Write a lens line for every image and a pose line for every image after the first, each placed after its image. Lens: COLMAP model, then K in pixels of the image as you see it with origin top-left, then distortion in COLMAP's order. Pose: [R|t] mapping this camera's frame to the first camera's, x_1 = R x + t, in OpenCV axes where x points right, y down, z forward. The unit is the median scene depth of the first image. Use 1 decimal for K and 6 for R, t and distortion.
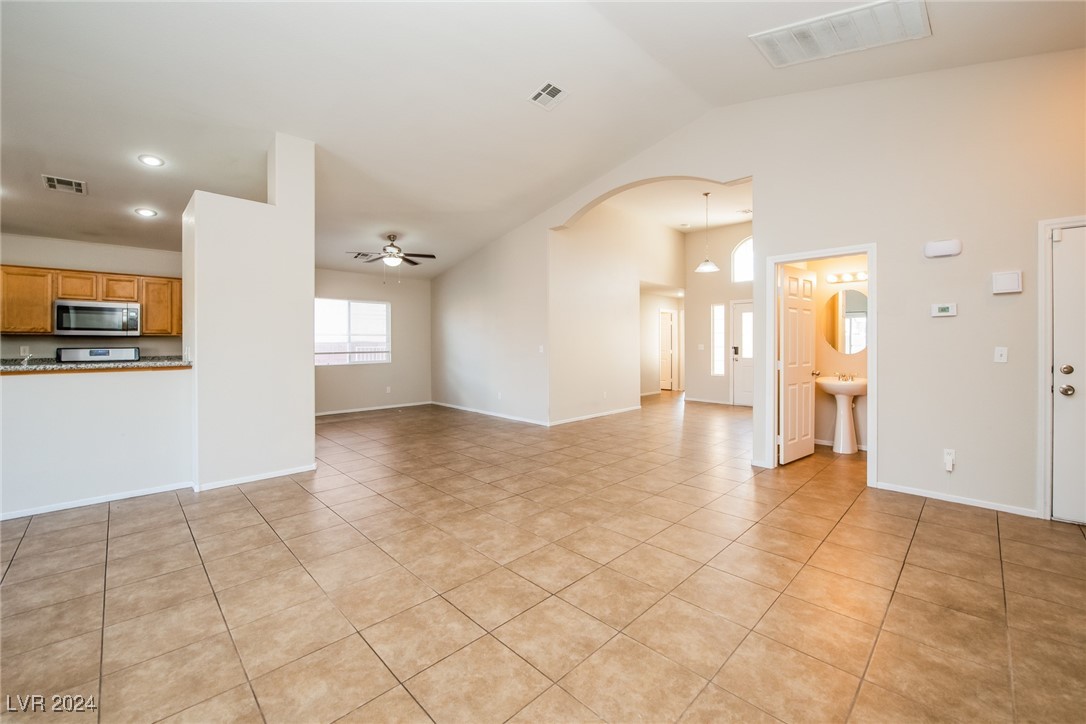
lens RADIAL K [[432.5, 0, 541.2], [0, 432.5, 342.9], [0, 0, 1]] dist [-0.010619, -0.002206]
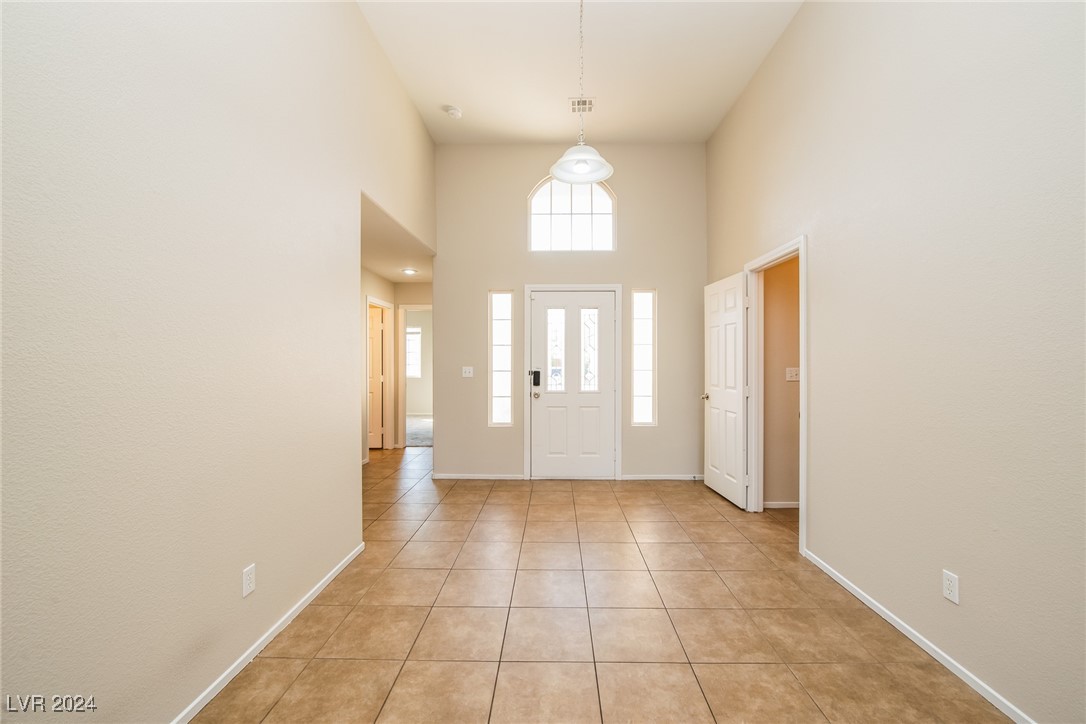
lens RADIAL K [[432.5, 0, 549.6], [0, 432.5, 359.8], [0, 0, 1]] dist [-0.010619, -0.002206]
pose [[0.706860, 0.003022, 0.707347, 0.181007], [-0.002246, 0.999995, -0.002028, -0.008928], [-0.707350, -0.000155, 0.706864, 1.332091]]
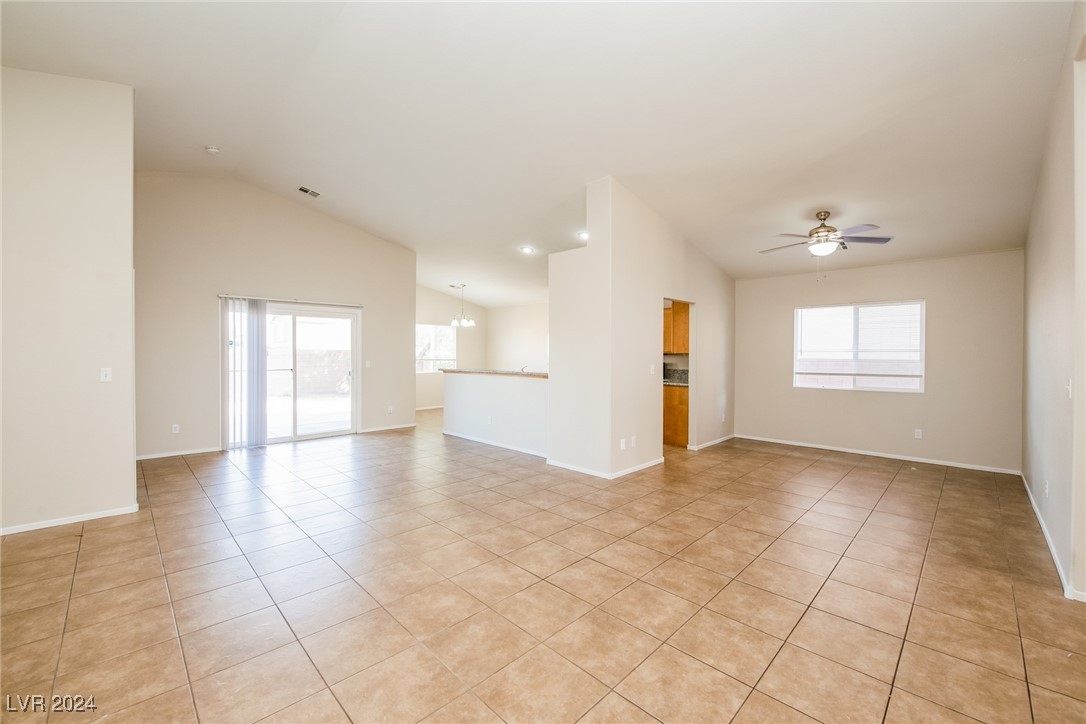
lens RADIAL K [[432.5, 0, 551.9], [0, 432.5, 351.4], [0, 0, 1]] dist [-0.010619, -0.002206]
pose [[0.021062, -0.004832, -0.999766, 0.600062], [-0.005754, 0.999971, -0.004954, -0.022961], [0.999762, 0.005857, 0.021034, 0.896944]]
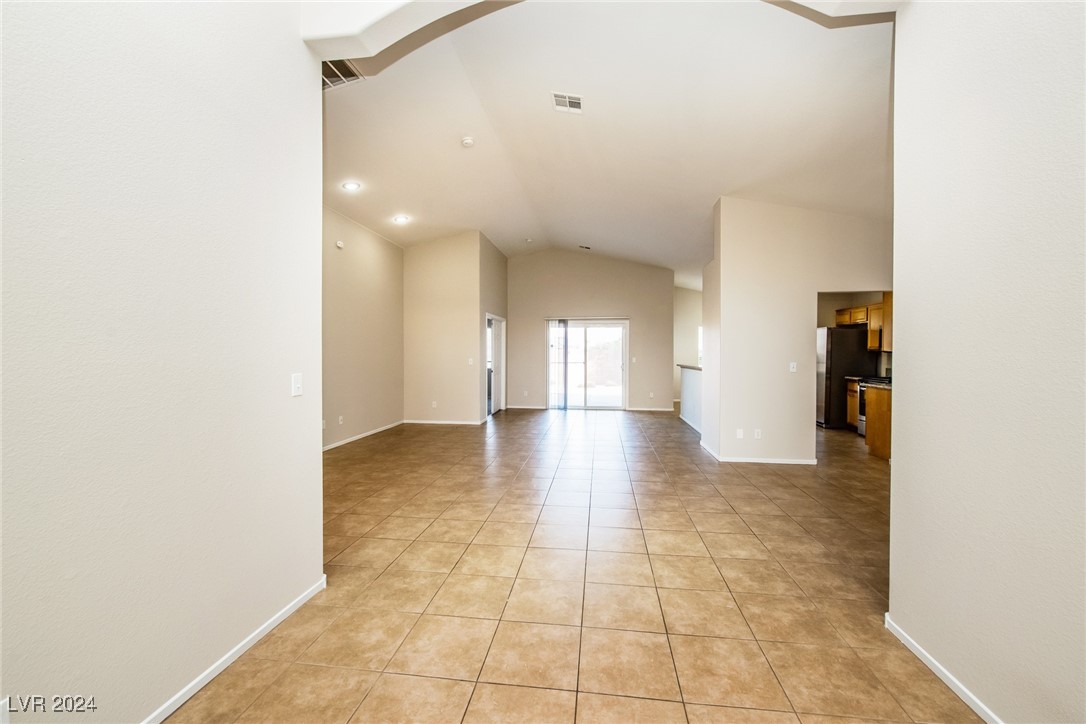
lens RADIAL K [[432.5, 0, 543.3], [0, 432.5, 354.7], [0, 0, 1]] dist [-0.010619, -0.002206]
pose [[-0.786833, 0.001760, -0.617163, 0.674420], [-0.003015, 0.999973, 0.006694, -0.016995], [0.617158, 0.007128, -0.786807, 1.798760]]
